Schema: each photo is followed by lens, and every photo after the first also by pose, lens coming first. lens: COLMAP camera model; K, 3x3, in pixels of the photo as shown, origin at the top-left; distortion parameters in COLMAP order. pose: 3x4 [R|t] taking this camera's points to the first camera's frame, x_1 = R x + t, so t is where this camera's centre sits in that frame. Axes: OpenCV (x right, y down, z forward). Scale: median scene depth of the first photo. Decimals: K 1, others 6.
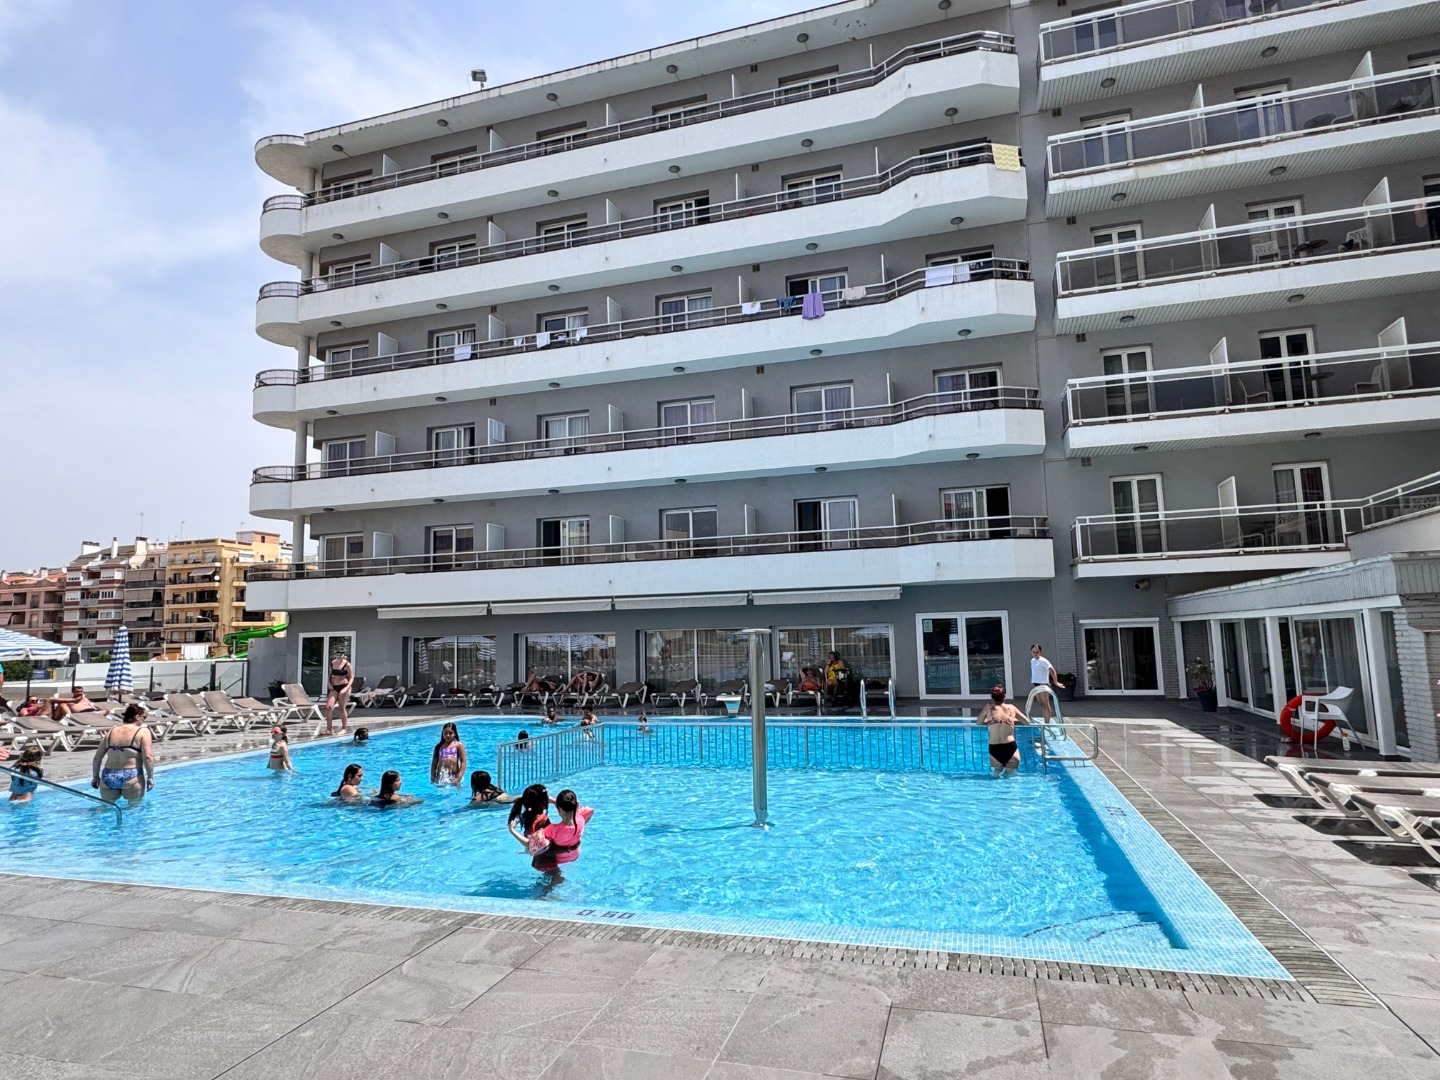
lens RADIAL K [[837.5, 0, 718.1], [0, 837.5, 542.7], [0, 0, 1]] dist [-0.002448, 0.000334]
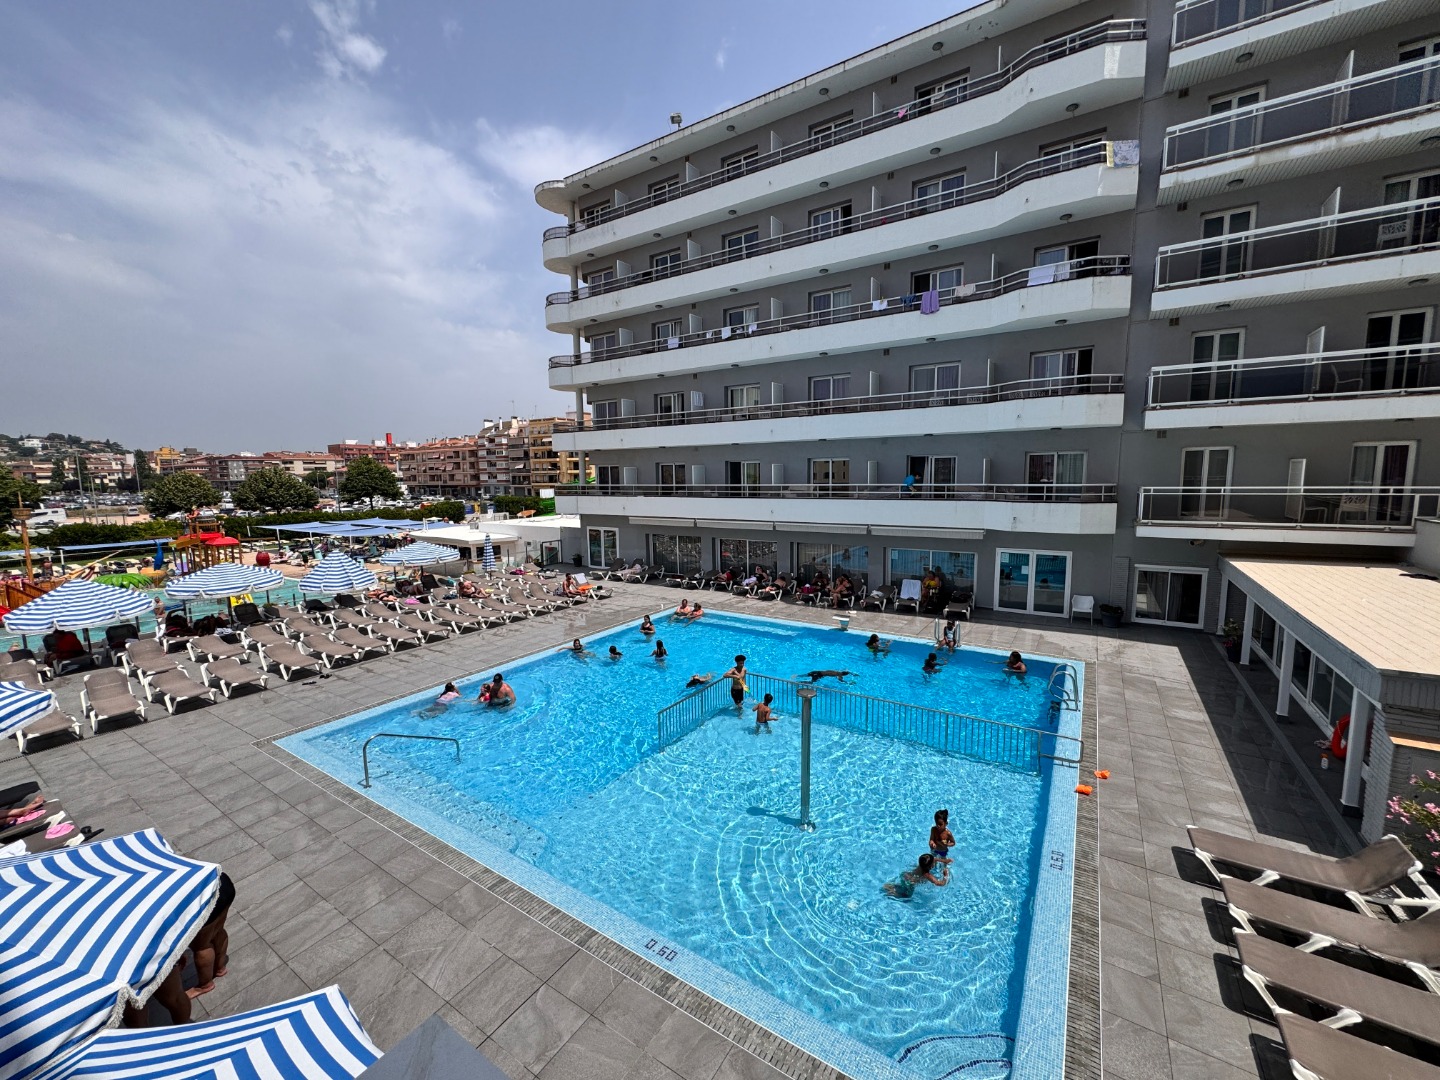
lens RADIAL K [[578.4, 0, 724.0], [0, 578.4, 539.8], [0, 0, 1]] dist [0.000581, 0.000451]
pose [[0.962988, 0.041310, -0.266359, 0.059877], [0.022917, 0.972060, 0.233613, -0.142759], [0.268567, -0.231071, 0.935135, 0.026790]]
